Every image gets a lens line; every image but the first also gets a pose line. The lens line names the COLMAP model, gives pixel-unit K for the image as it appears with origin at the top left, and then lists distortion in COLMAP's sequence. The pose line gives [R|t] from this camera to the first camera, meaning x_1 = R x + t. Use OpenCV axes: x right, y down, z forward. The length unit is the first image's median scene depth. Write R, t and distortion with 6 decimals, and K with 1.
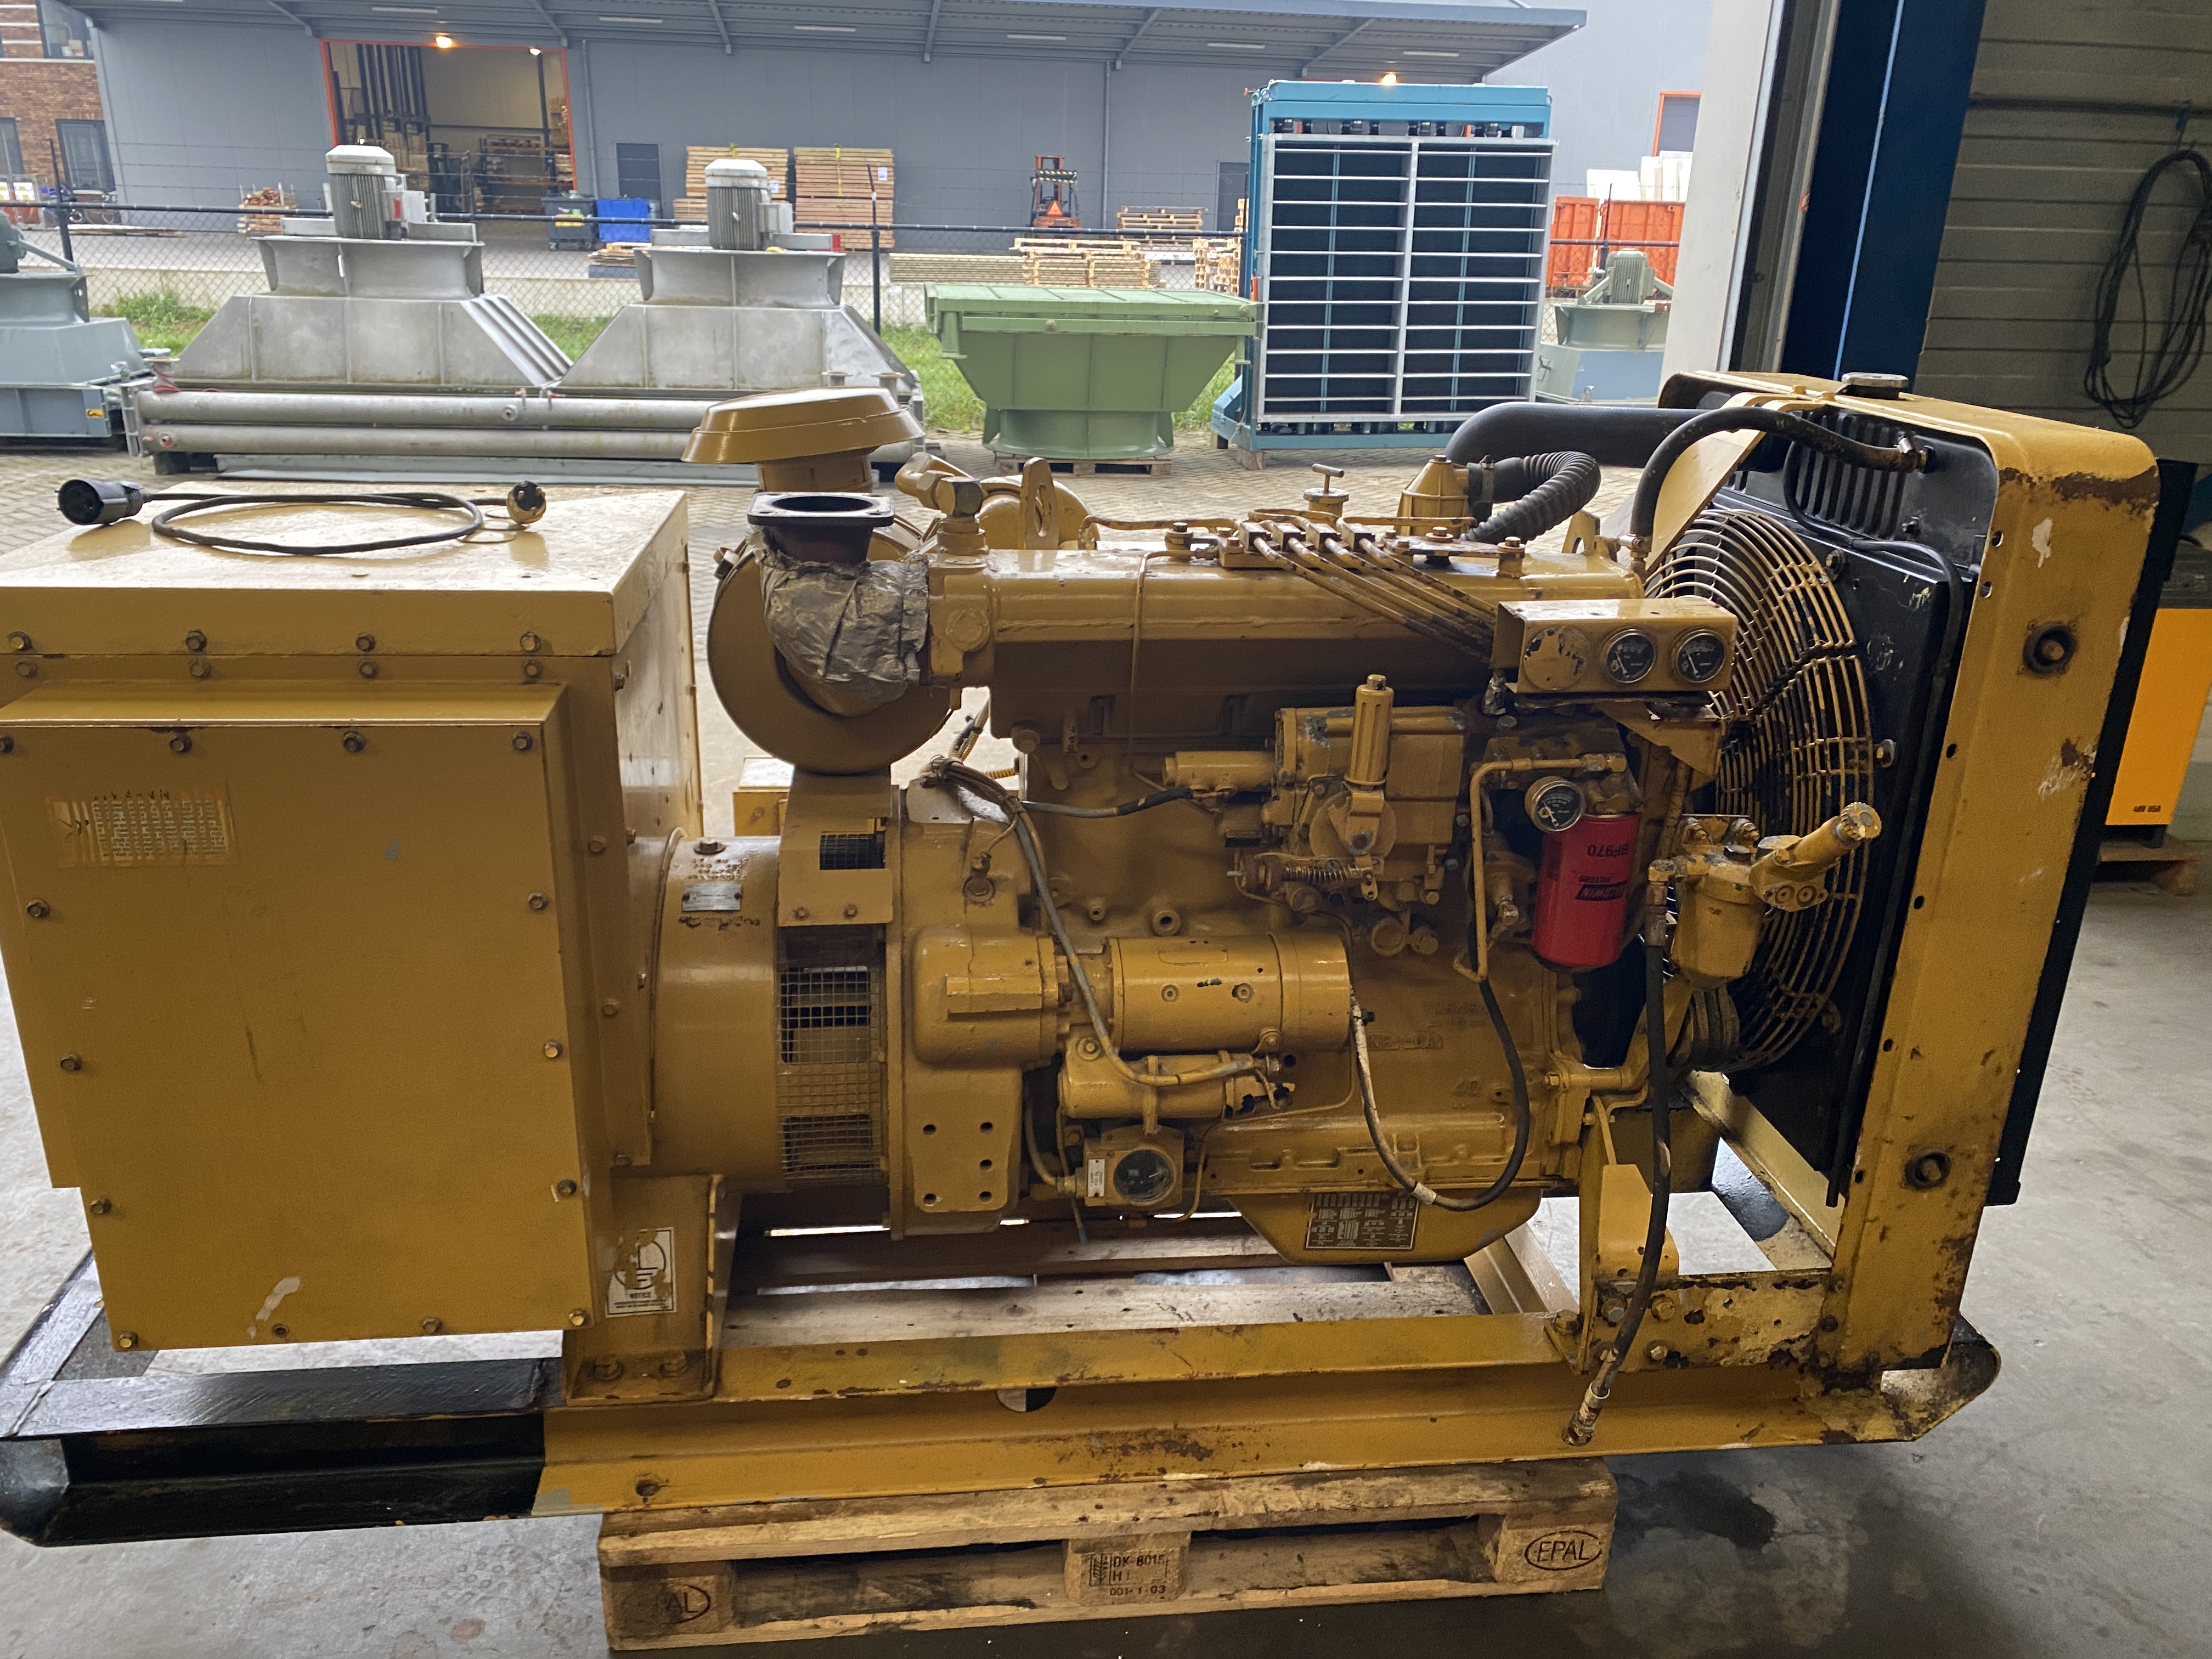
lens RADIAL K [[1673.3, 0, 1096.2], [0, 1673.3, 832.7], [0, 0, 1]] dist [0.025026, -0.033527]
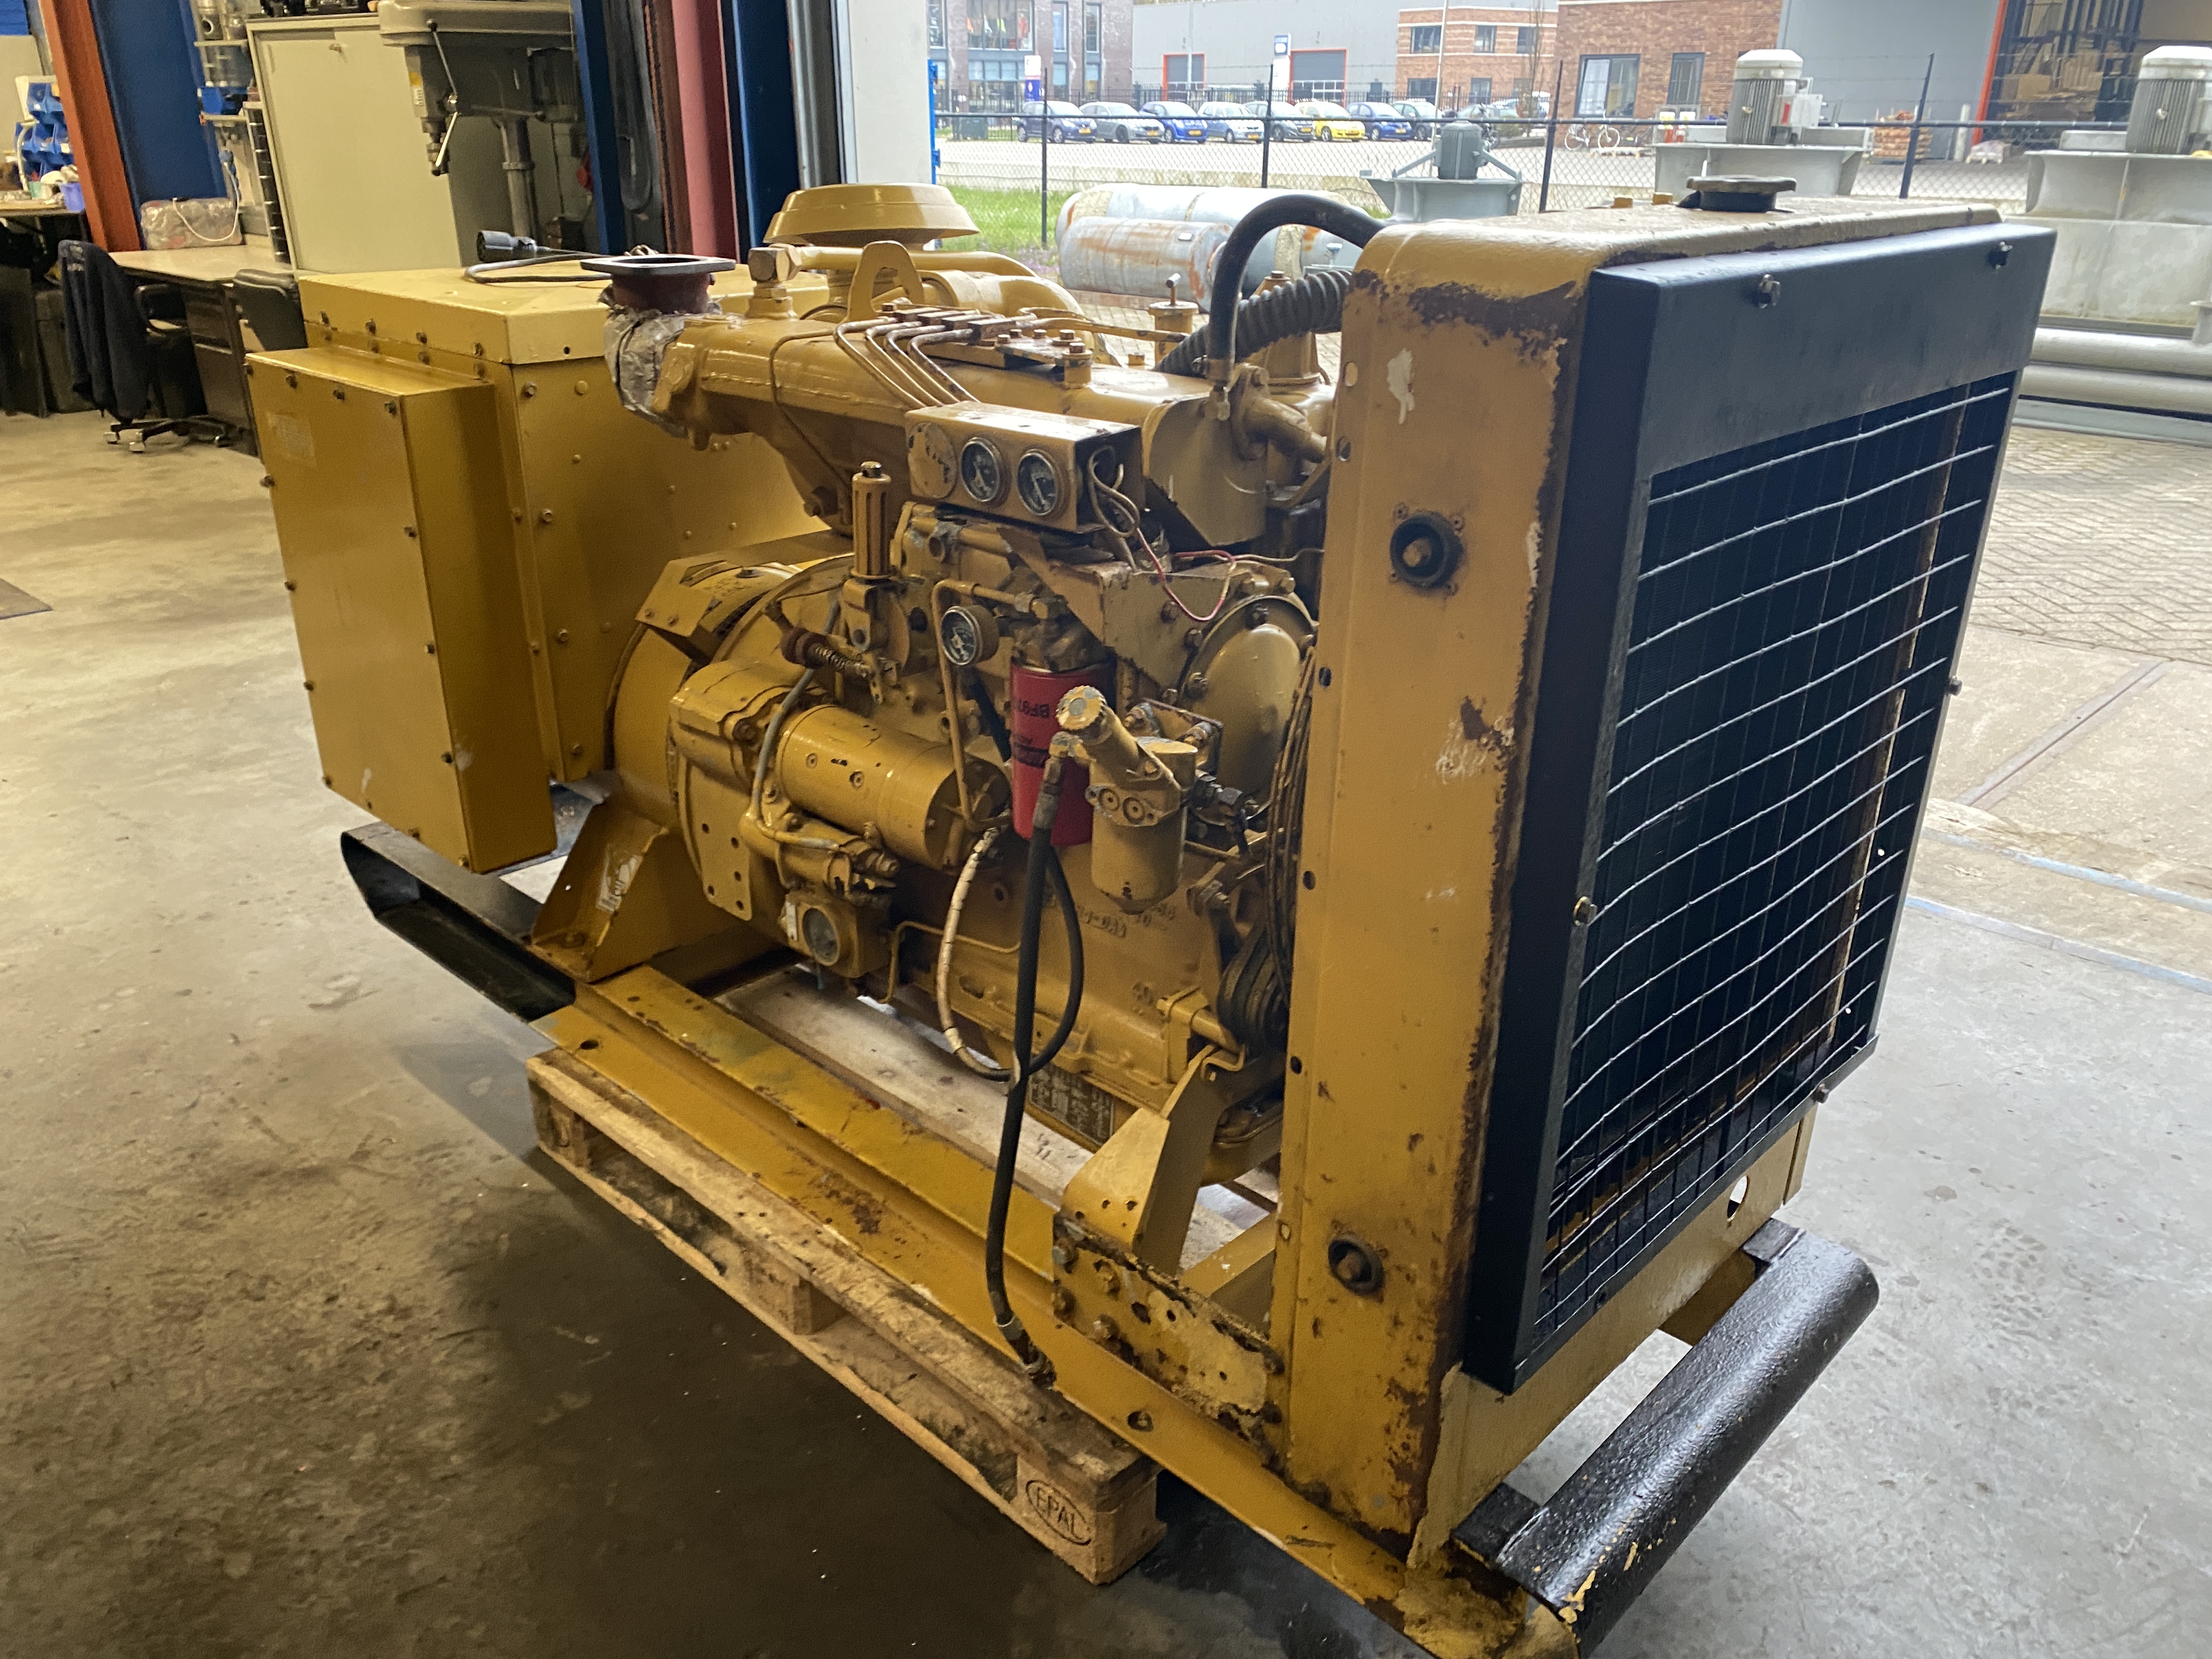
lens RADIAL K [[1673.3, 0, 1096.4], [0, 1673.3, 832.9], [0, 0, 1]] dist [0.025026, -0.033527]
pose [[0.640618, 0.283031, -0.713794, 0.865428], [-0.256424, 0.955078, 0.148568, -0.058124], [0.723778, 0.087858, 0.684416, 0.388777]]
